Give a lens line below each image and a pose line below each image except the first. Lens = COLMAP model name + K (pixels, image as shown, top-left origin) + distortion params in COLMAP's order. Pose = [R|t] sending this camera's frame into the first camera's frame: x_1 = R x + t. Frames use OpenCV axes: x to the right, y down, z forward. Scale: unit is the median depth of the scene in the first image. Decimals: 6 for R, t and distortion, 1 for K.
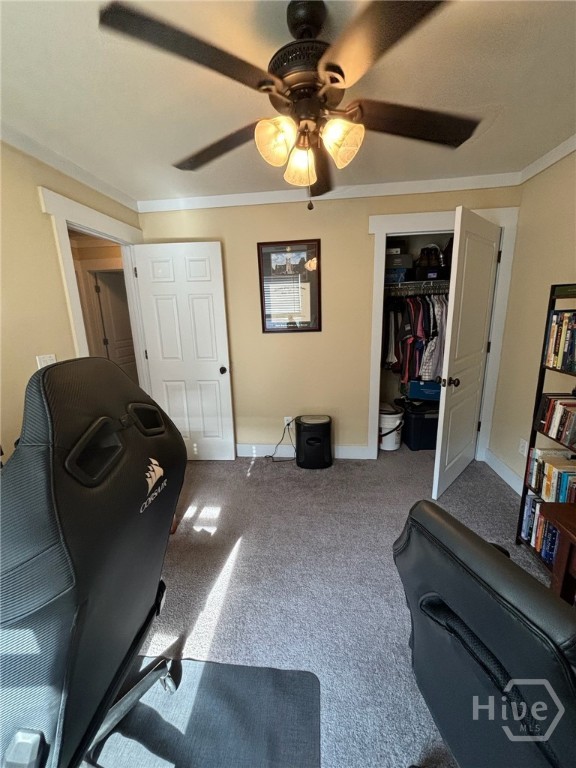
lens RADIAL K [[308.7, 0, 290.1], [0, 308.7, 380.5], [0, 0, 1]] dist [0.003771, -0.002127]
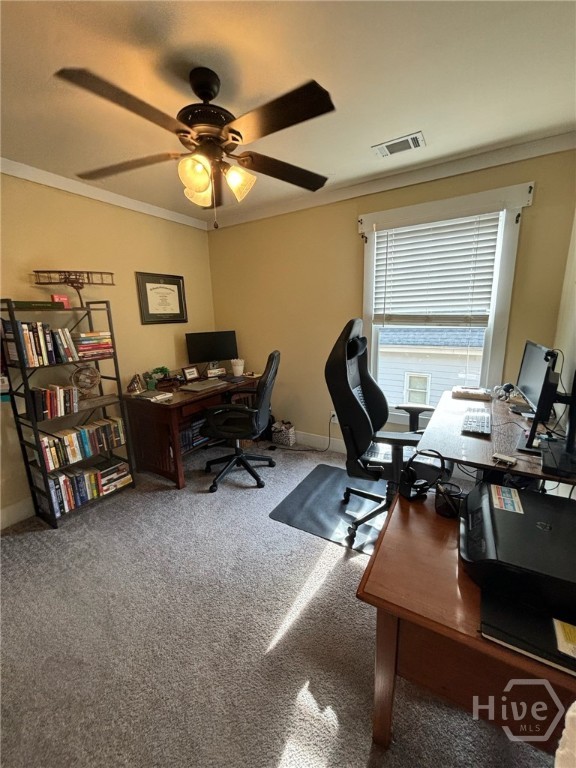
lens RADIAL K [[307.5, 0, 289.1], [0, 307.5, 381.3], [0, 0, 1]] dist [-0.000605, -0.000050]
pose [[-0.903532, -0.049857, 0.425611, -0.567085], [0.135761, 0.908742, 0.394660, -0.332609], [-0.406448, 0.414369, -0.814309, 1.612542]]
